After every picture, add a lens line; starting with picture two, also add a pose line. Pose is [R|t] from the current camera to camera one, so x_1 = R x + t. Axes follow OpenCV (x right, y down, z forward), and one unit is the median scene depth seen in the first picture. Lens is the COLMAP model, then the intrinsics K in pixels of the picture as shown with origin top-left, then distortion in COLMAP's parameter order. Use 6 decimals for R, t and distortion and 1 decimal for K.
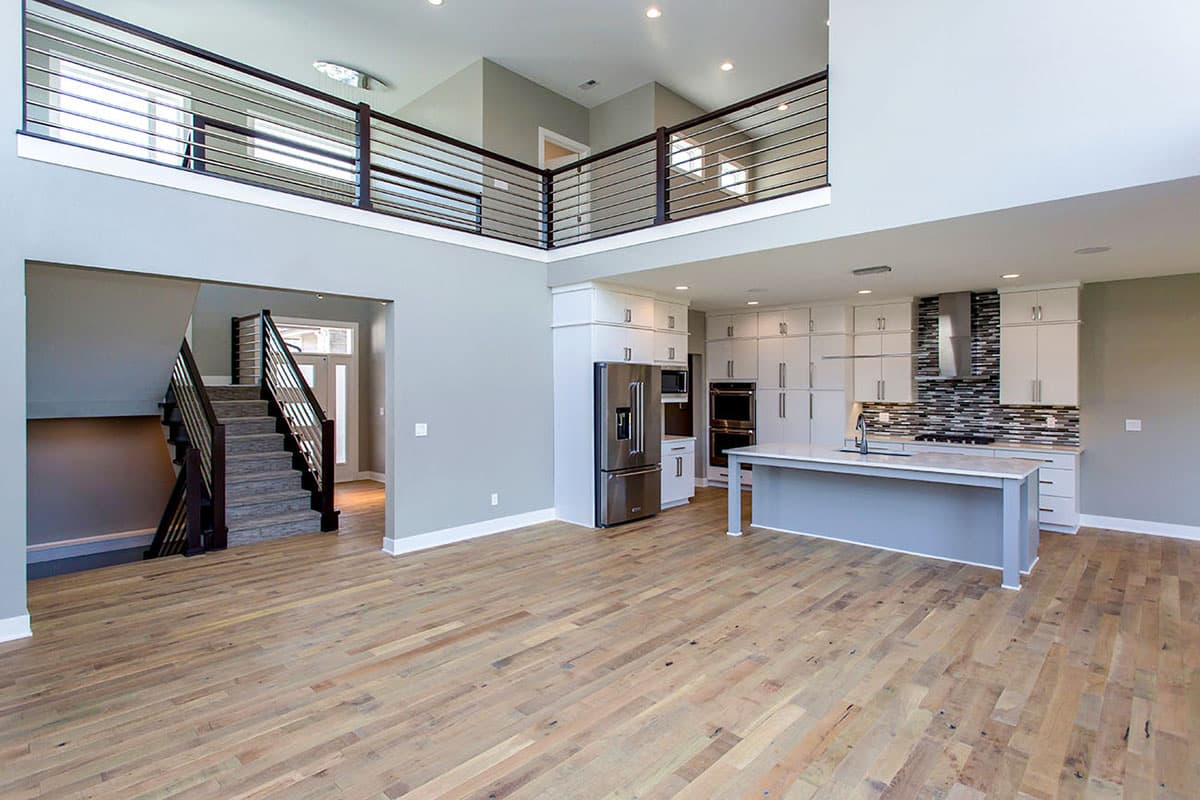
lens RADIAL K [[601.1, 0, 551.5], [0, 601.1, 397.8], [0, 0, 1]] dist [-0.003589, 0.000210]
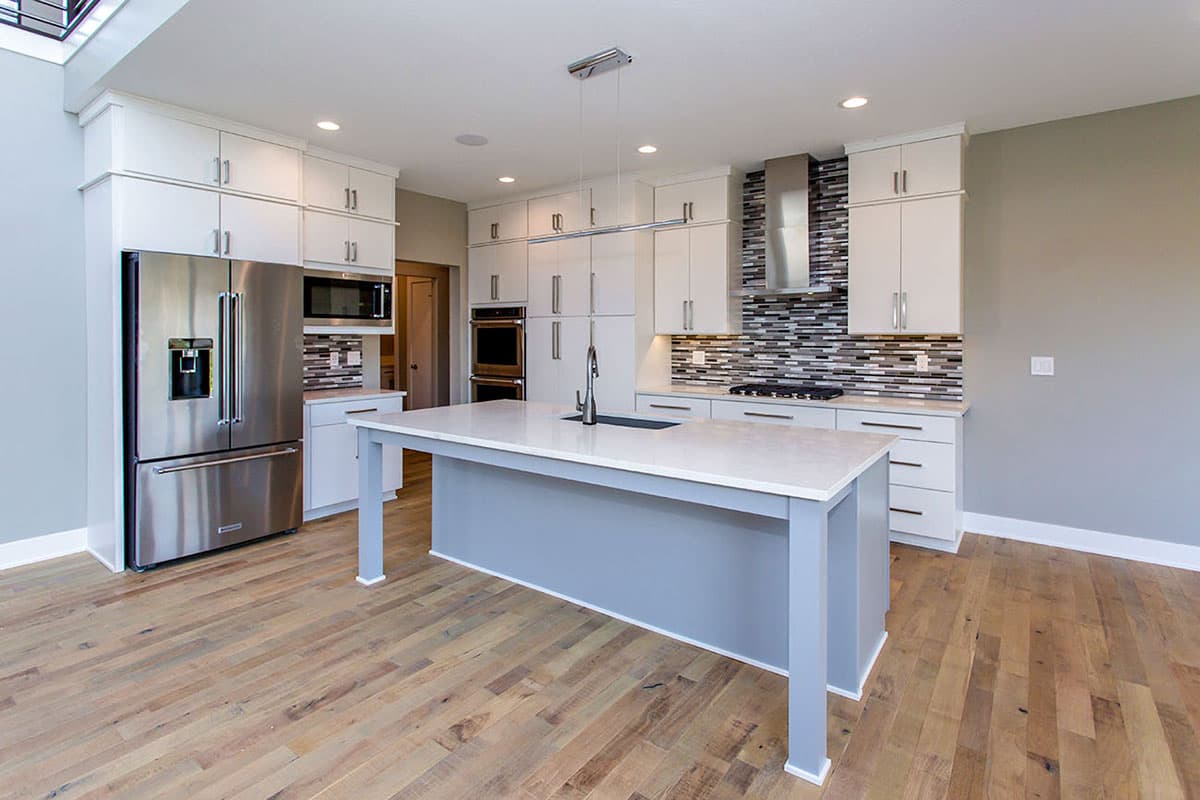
lens RADIAL K [[601.1, 0, 578.0], [0, 601.1, 348.6], [0, 0, 1]] dist [-0.003589, 0.000210]
pose [[0.988942, -0.002034, 0.148291, 0.381720], [0.001231, 0.999984, 0.005507, 0.021935], [-0.148300, -0.005264, 0.988928, 0.430338]]
